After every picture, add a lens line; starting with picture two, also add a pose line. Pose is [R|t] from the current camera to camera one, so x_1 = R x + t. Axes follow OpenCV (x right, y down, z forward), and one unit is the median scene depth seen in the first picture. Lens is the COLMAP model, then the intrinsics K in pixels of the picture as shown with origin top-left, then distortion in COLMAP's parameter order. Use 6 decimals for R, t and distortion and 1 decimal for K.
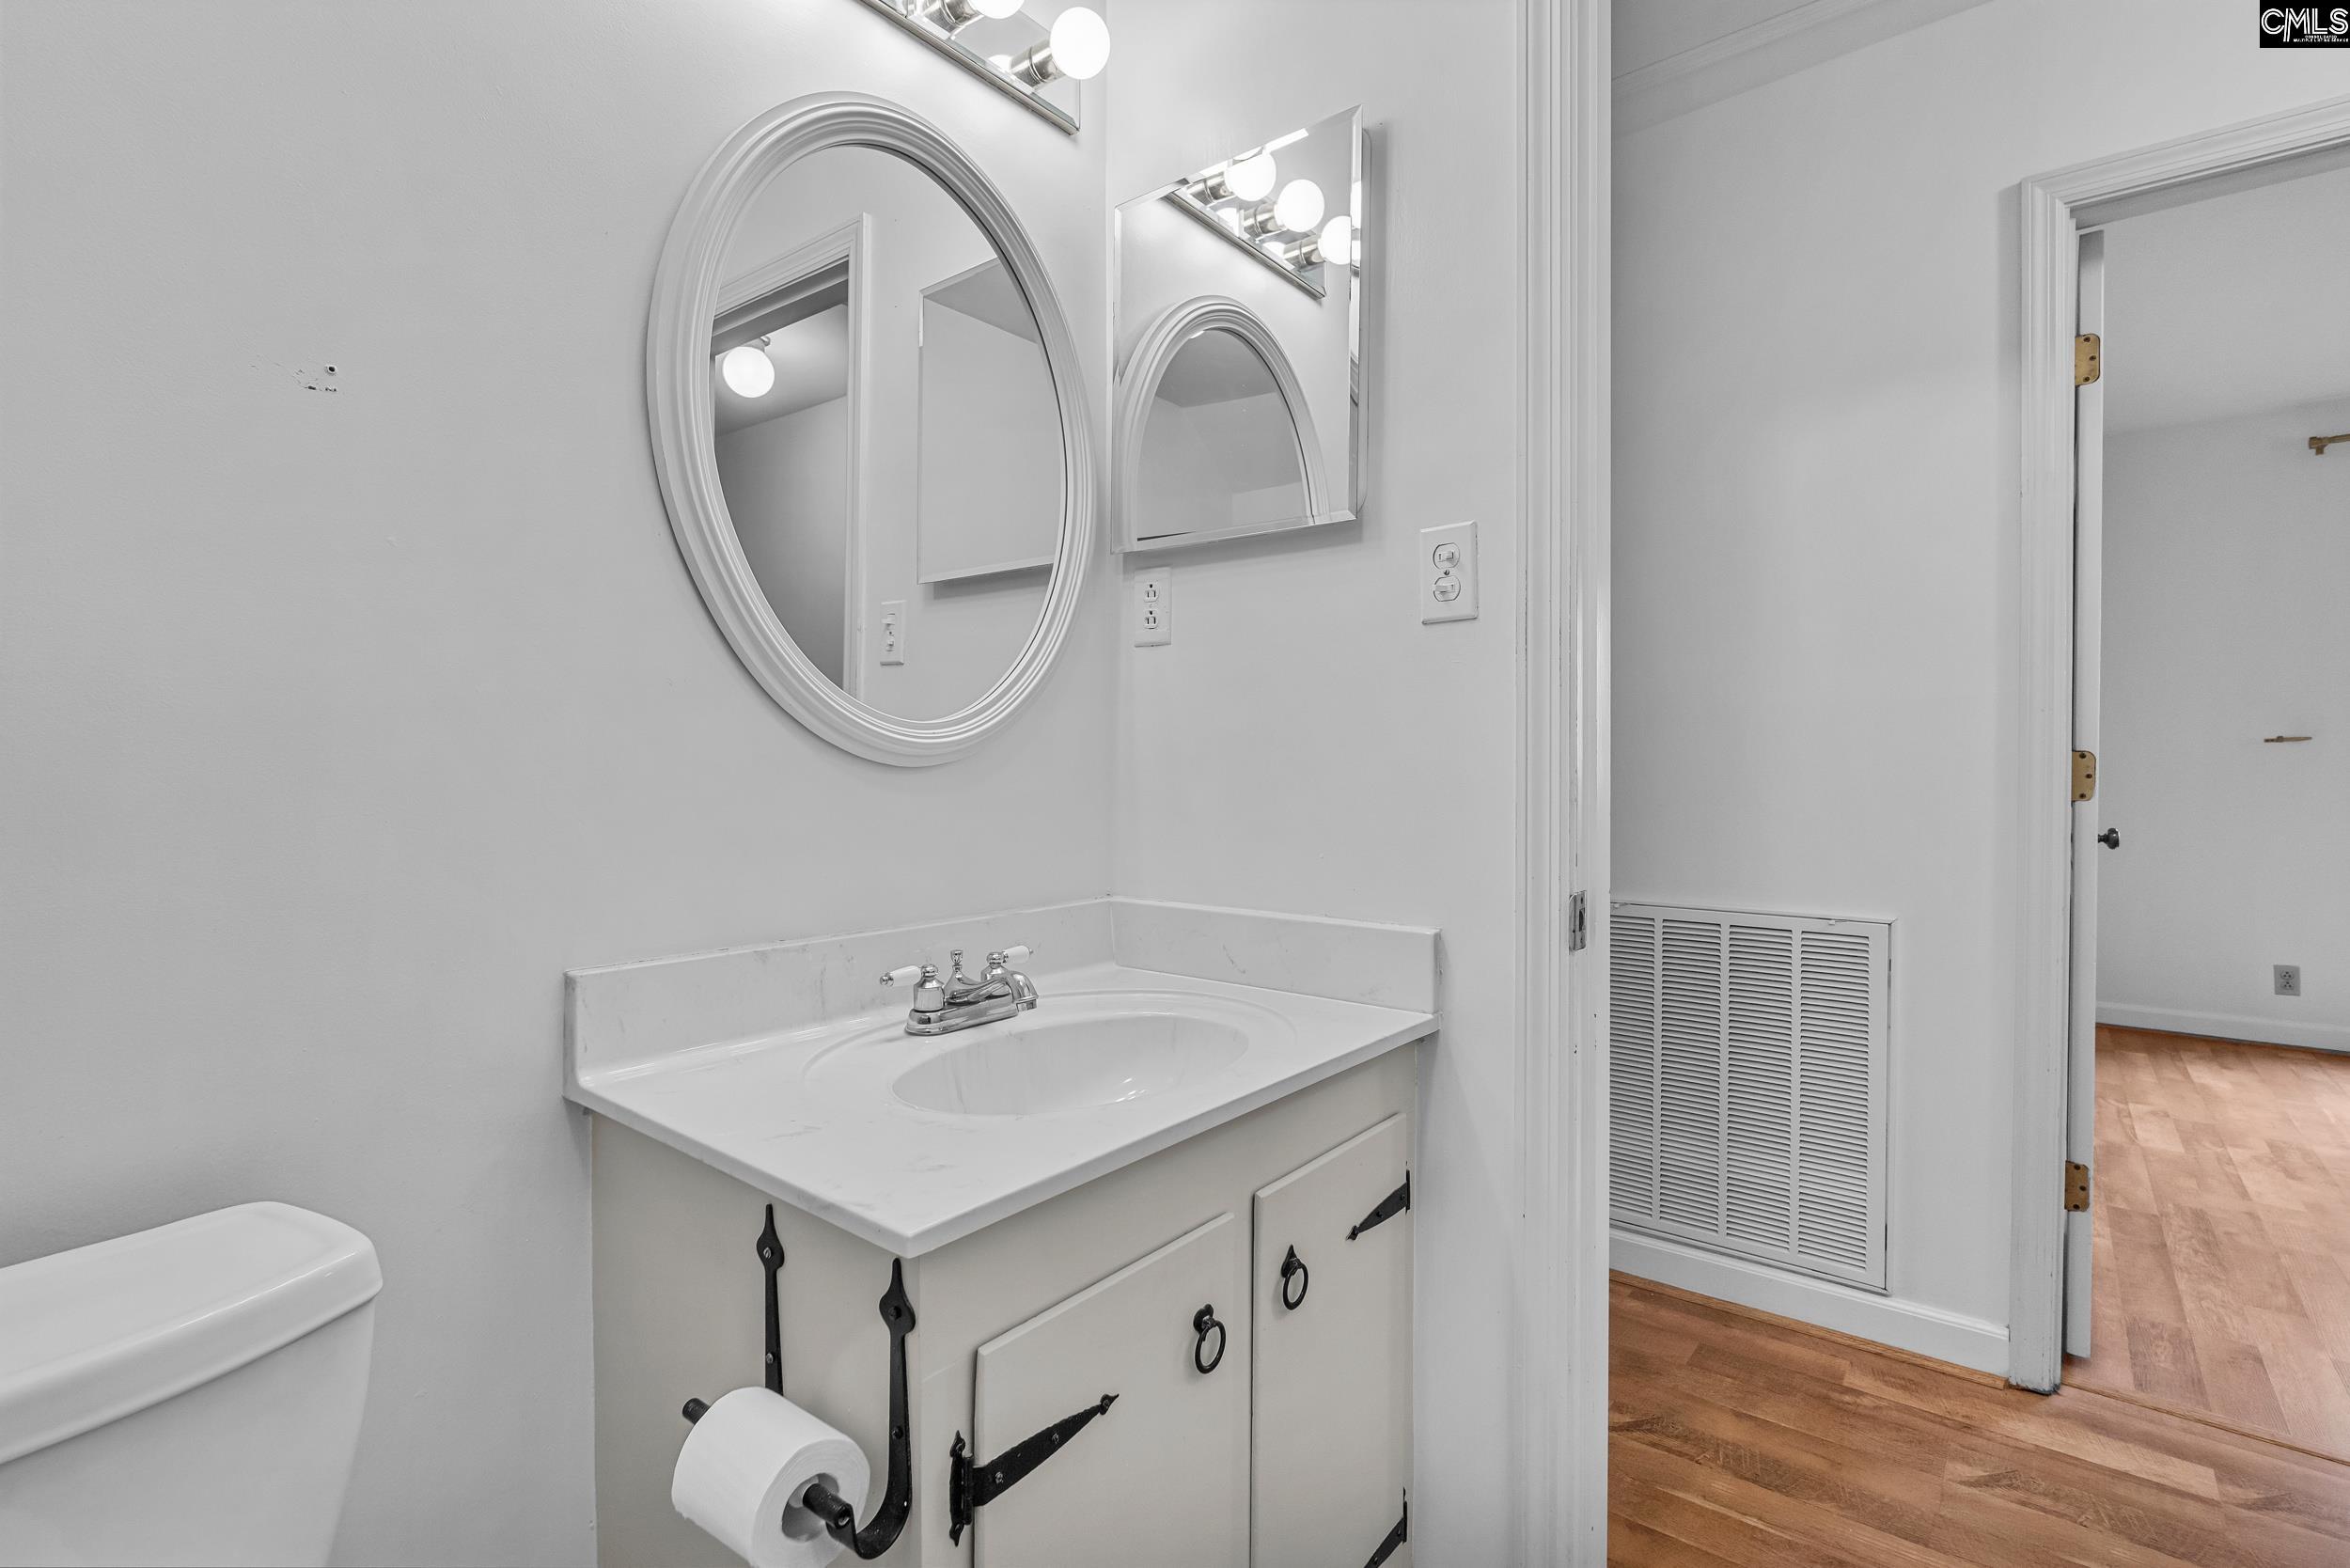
lens RADIAL K [[1083.7, 0, 1168.5], [0, 1083.7, 770.3], [0, 0, 1]] dist [-0.012187, 0.001746]
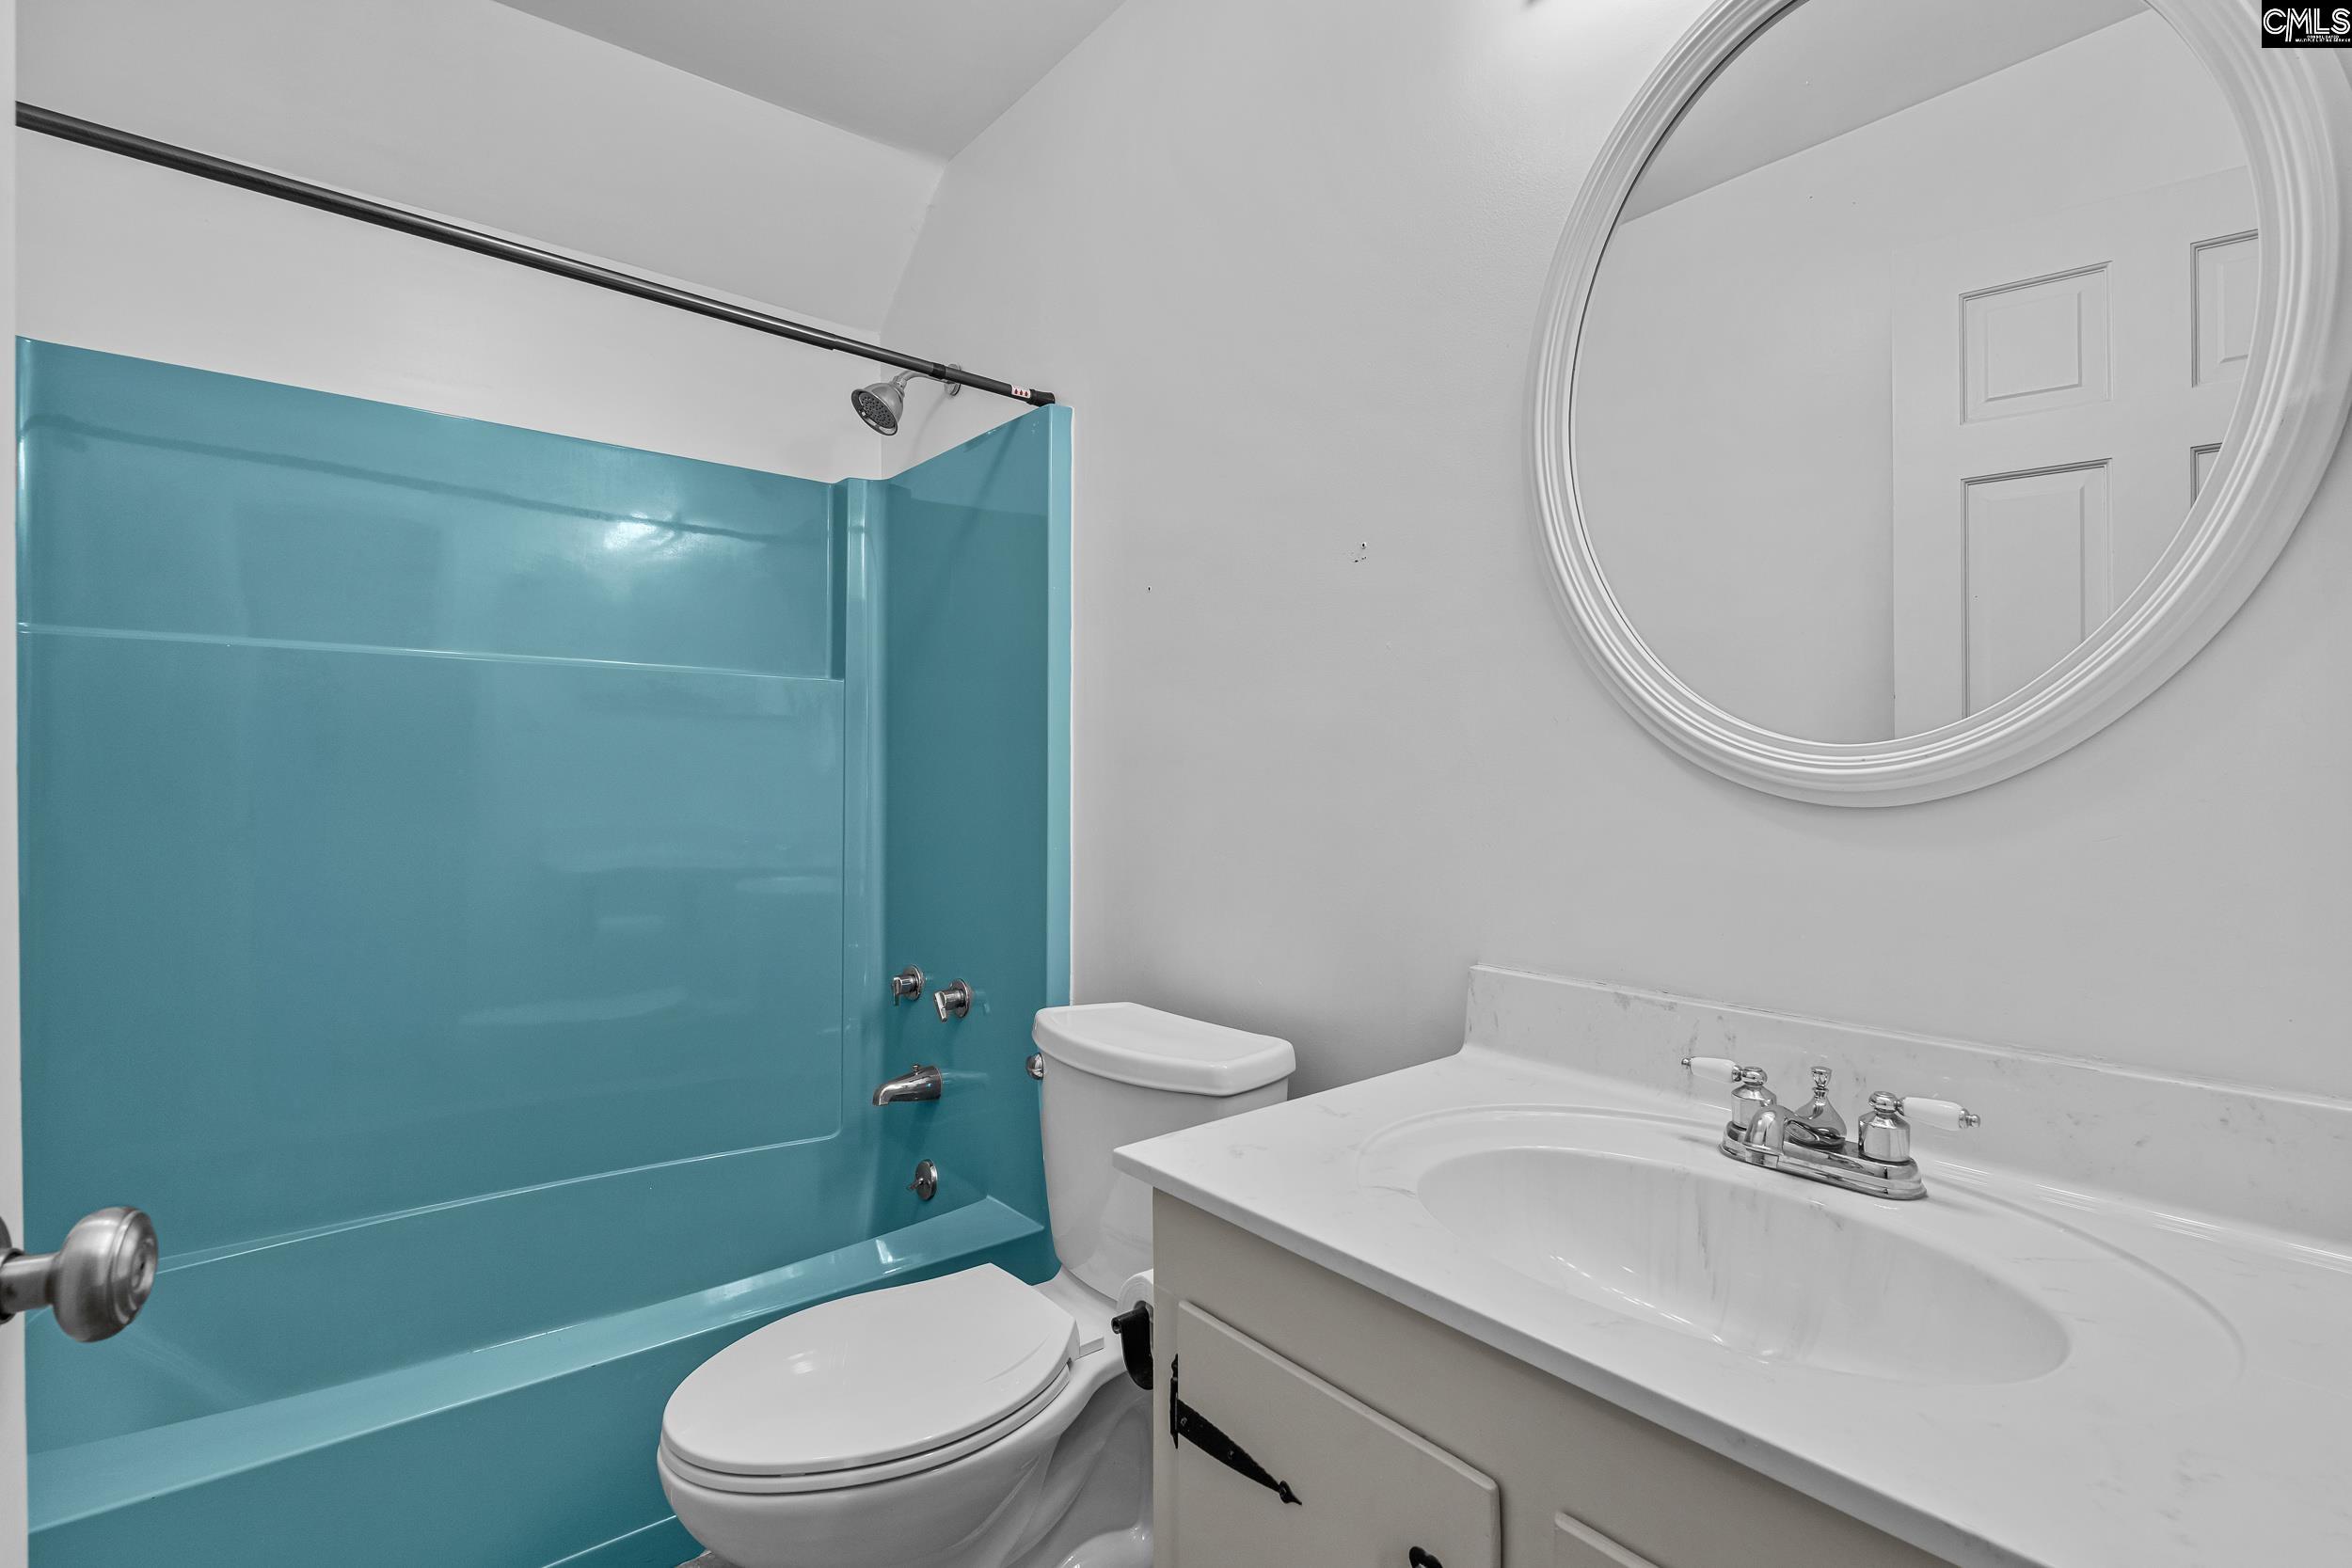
lens RADIAL K [[1084.5, 0, 1168.4], [0, 1084.5, 782.1], [0, 0, 1]] dist [-0.012187, 0.001746]
pose [[-0.216410, 0.005543, -0.976287, 0.640697], [-0.002701, 0.999977, 0.006276, -0.025346], [0.976299, 0.003995, -0.216390, 0.808613]]
